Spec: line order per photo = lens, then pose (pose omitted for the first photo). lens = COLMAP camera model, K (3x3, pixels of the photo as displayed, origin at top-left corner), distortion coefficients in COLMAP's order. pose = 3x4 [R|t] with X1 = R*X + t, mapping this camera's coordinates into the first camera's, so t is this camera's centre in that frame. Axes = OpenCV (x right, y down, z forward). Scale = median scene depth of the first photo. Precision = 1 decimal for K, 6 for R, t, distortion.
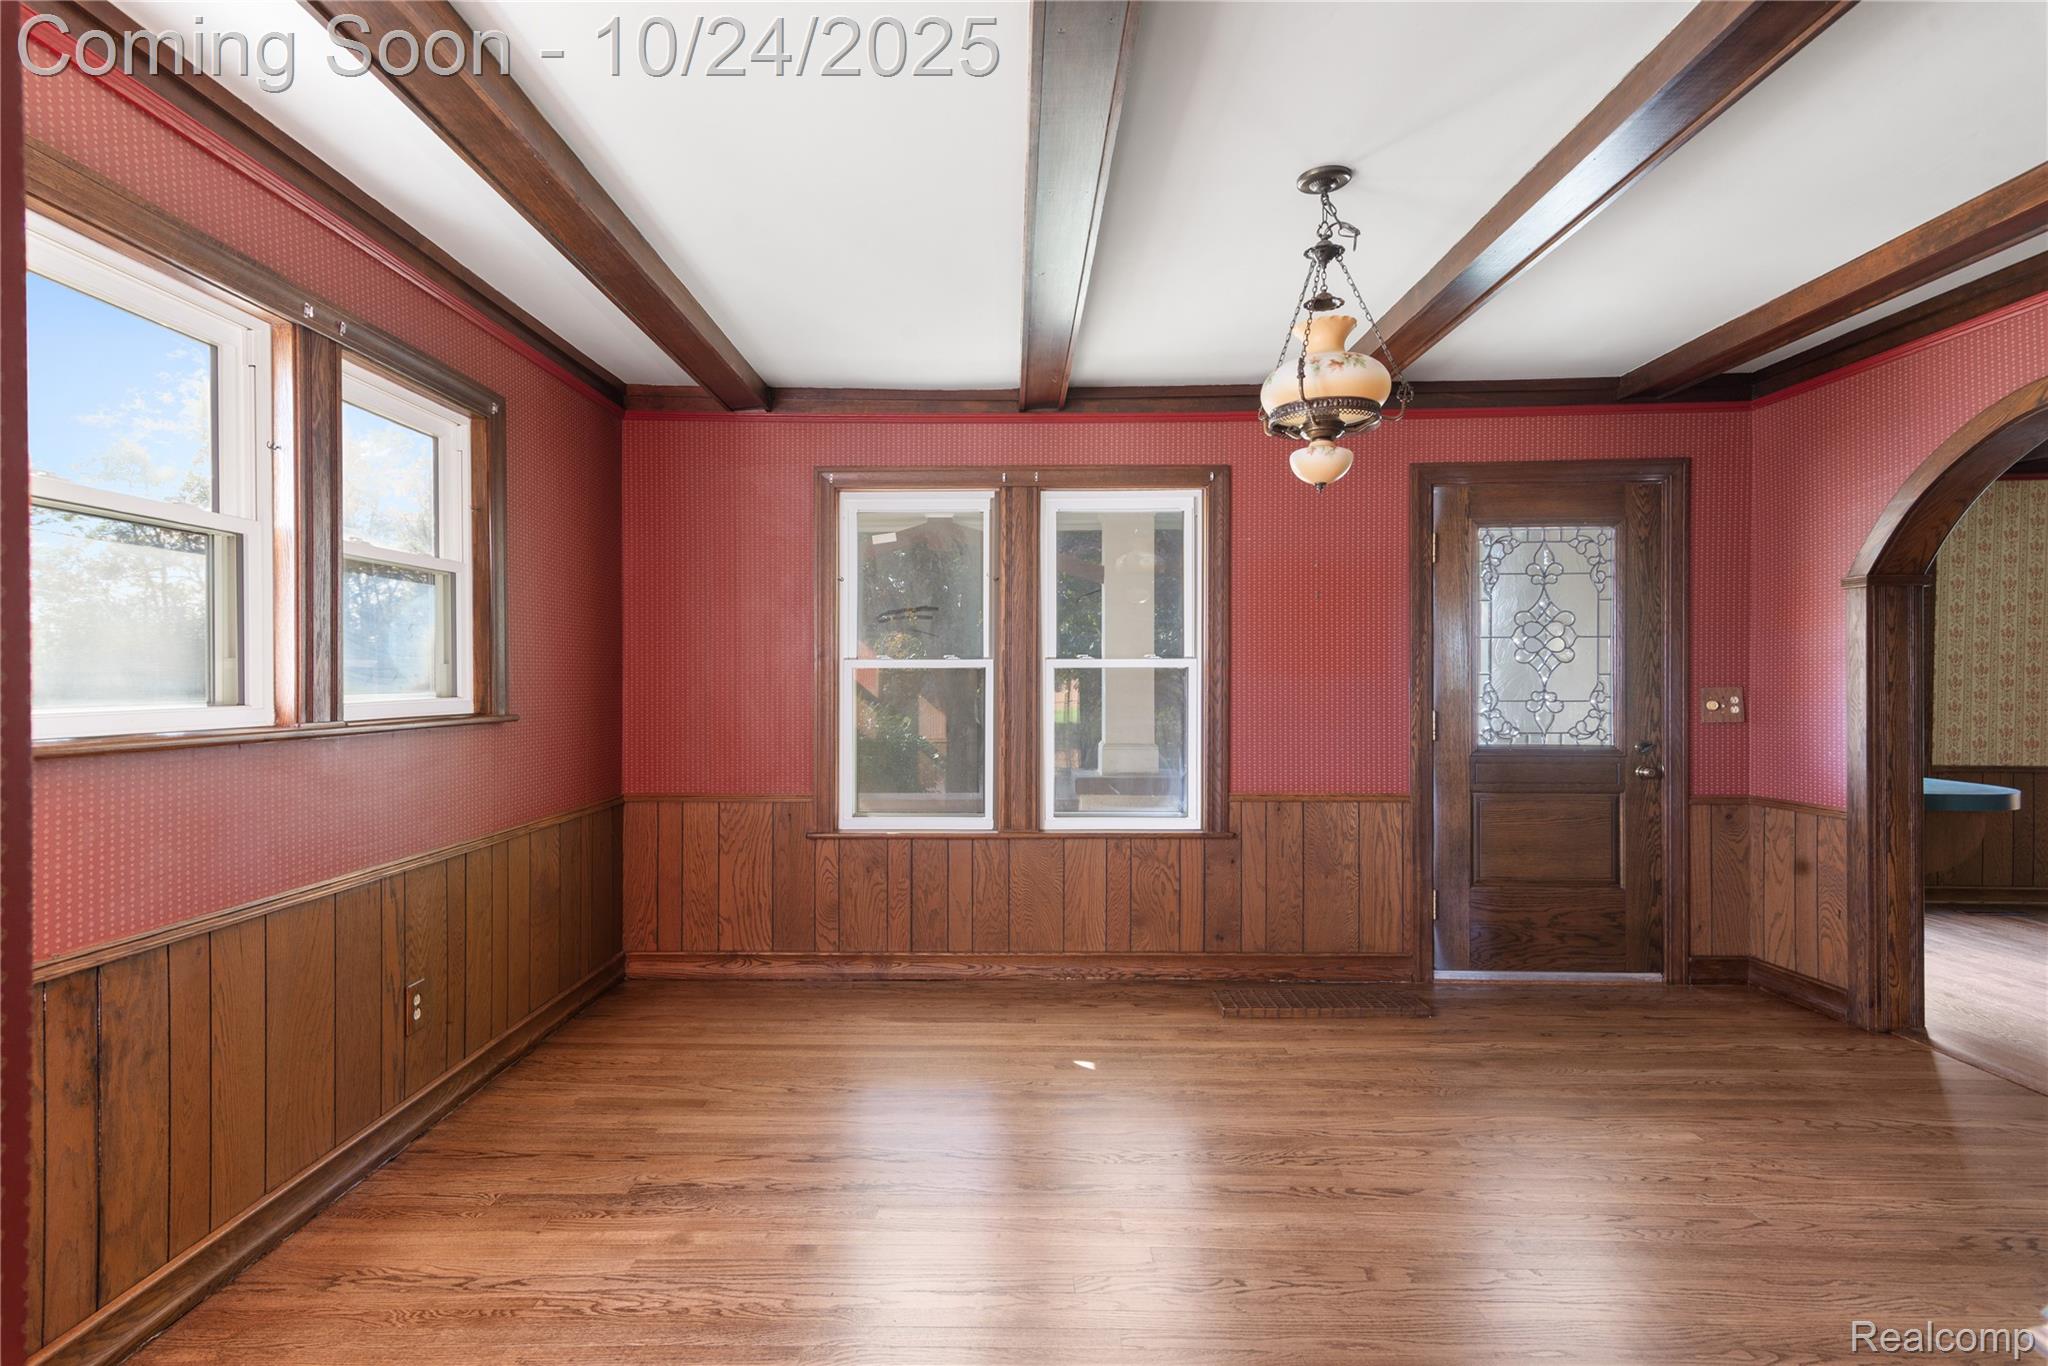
lens RADIAL K [[1035.0, 0, 1006.8], [0, 1035.0, 672.8], [0, 0, 1]] dist [0.020150, 0.000444]
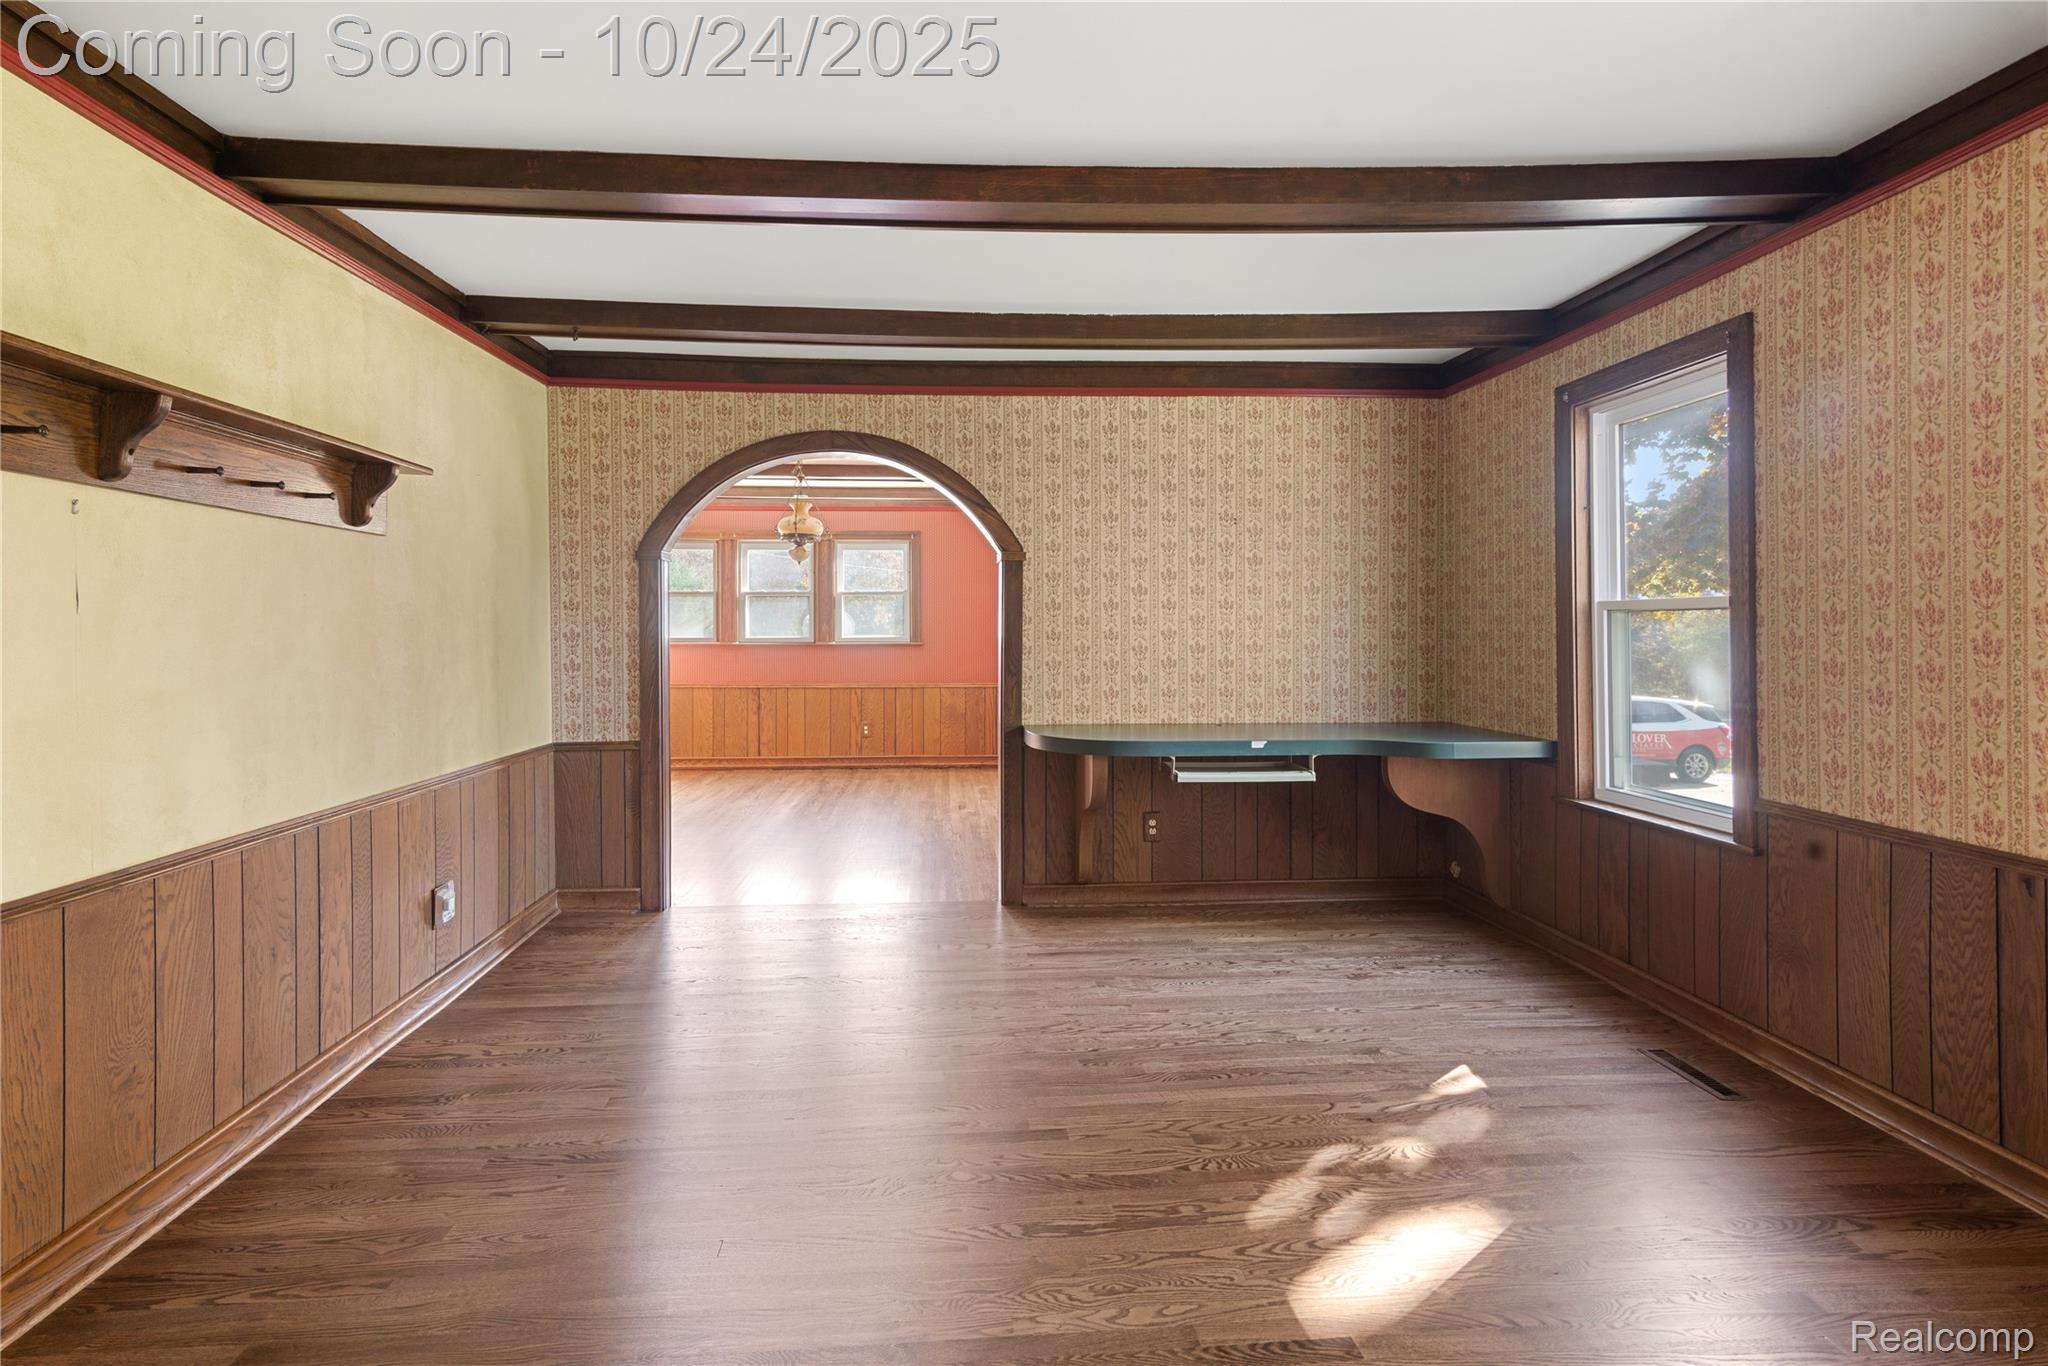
lens RADIAL K [[1035.0, 0, 1000.0], [0, 1035.0, 628.9], [0, 0, 1]] dist [0.020150, 0.000444]
pose [[0.077538, -0.002808, -0.996985, 2.416907], [0.000677, 0.999996, -0.002764, 0.009439], [0.996989, -0.000460, 0.077540, 1.038518]]
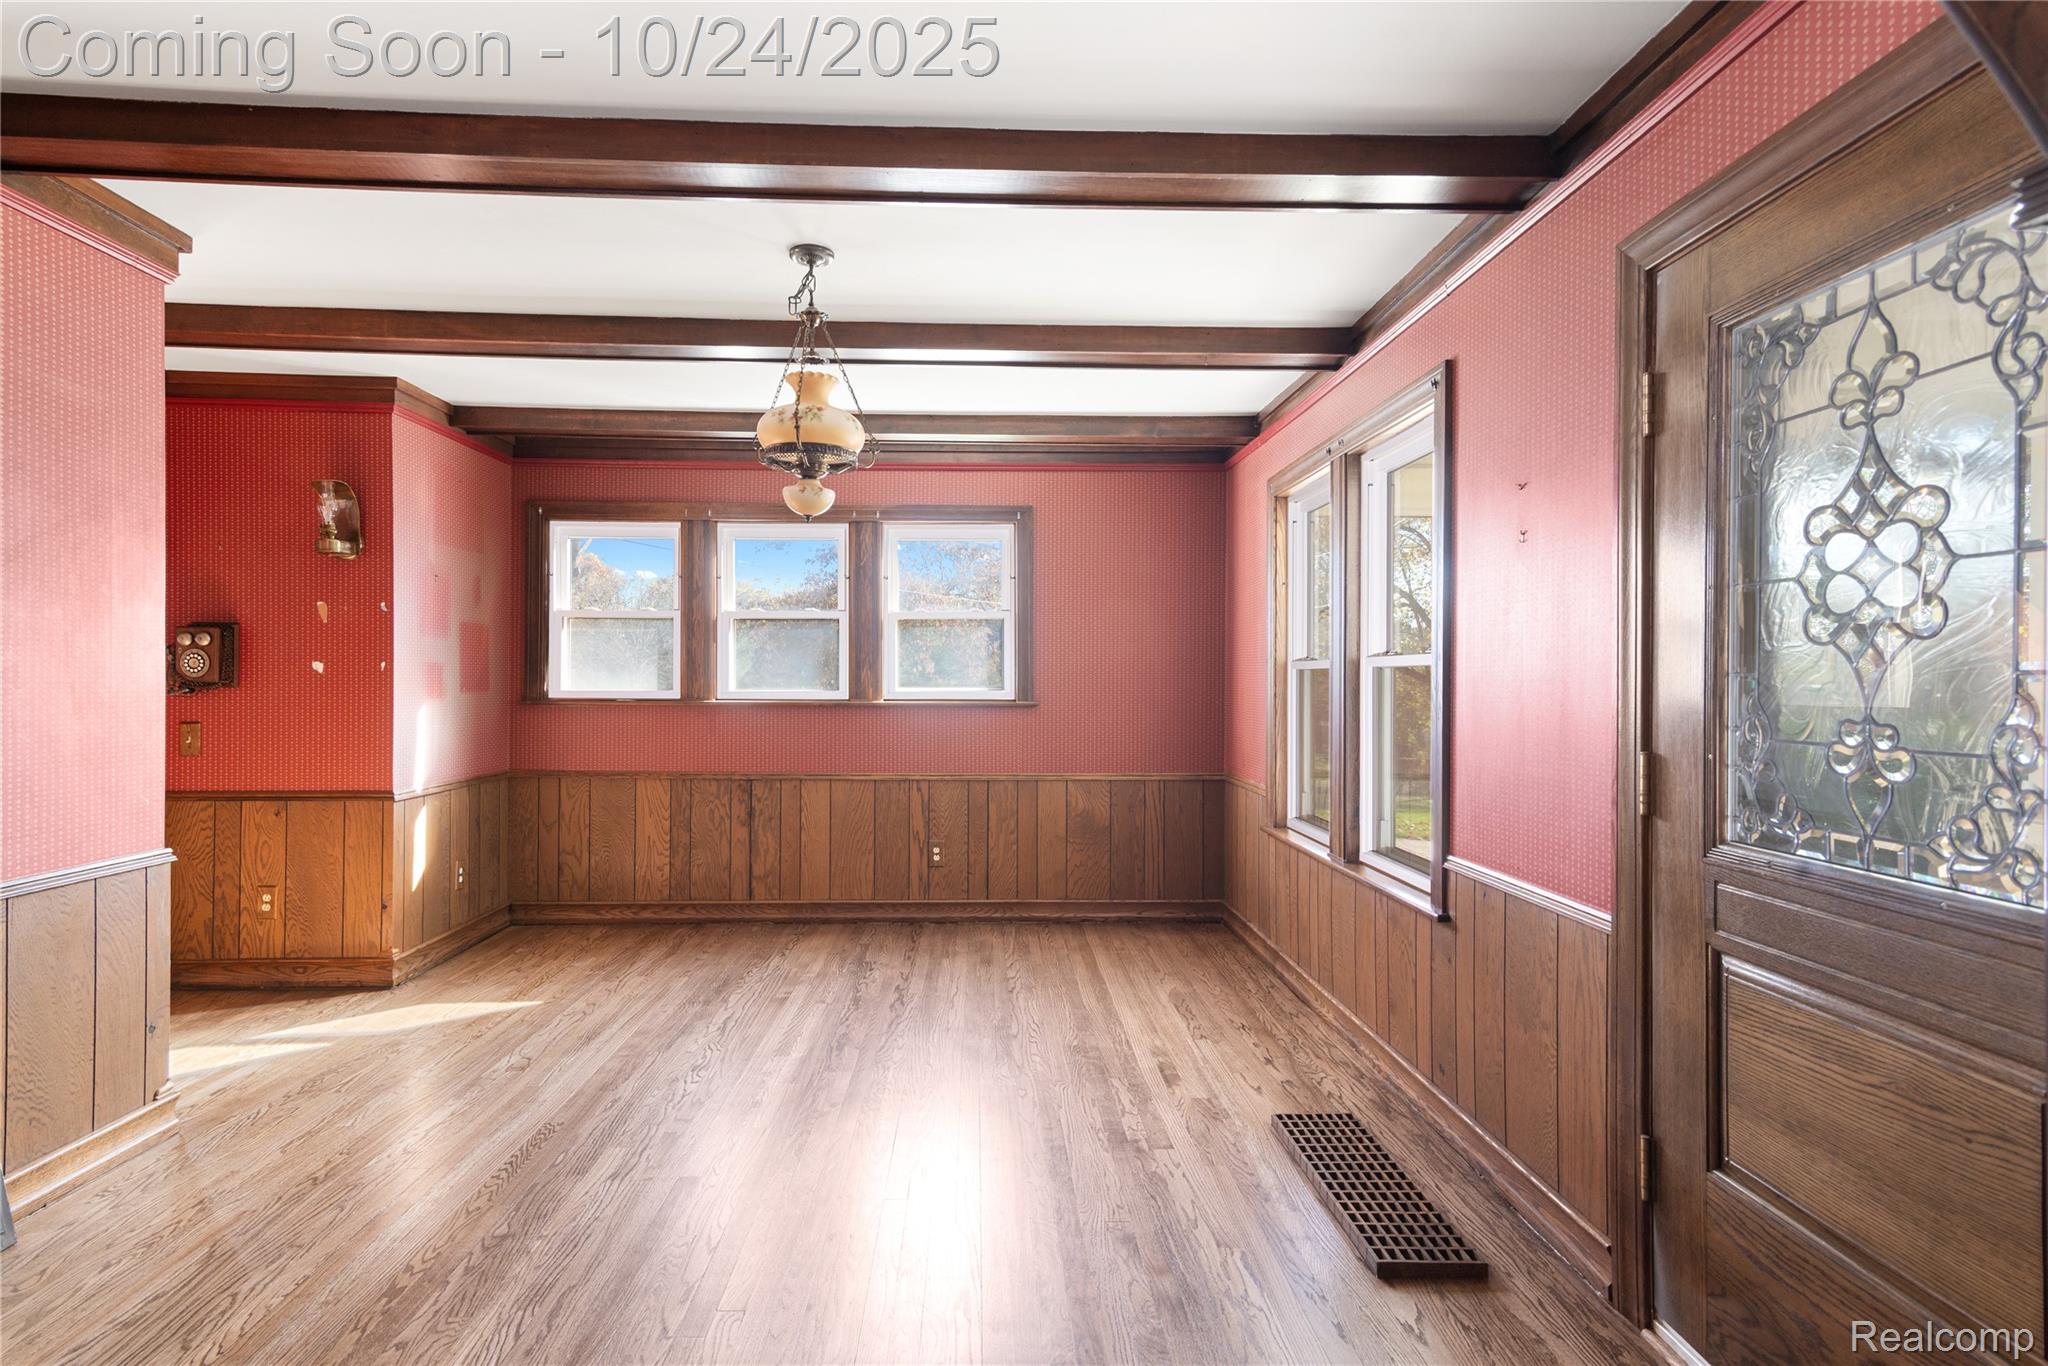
lens RADIAL K [[1035.0, 0, 1011.6], [0, 1035.0, 680.0], [0, 0, 1]] dist [0.020150, 0.000444]
pose [[0.051353, -0.000908, -0.998680, 1.161232], [-0.003523, 0.999993, -0.001090, 0.006801], [0.998674, 0.003575, 0.051350, 0.923282]]
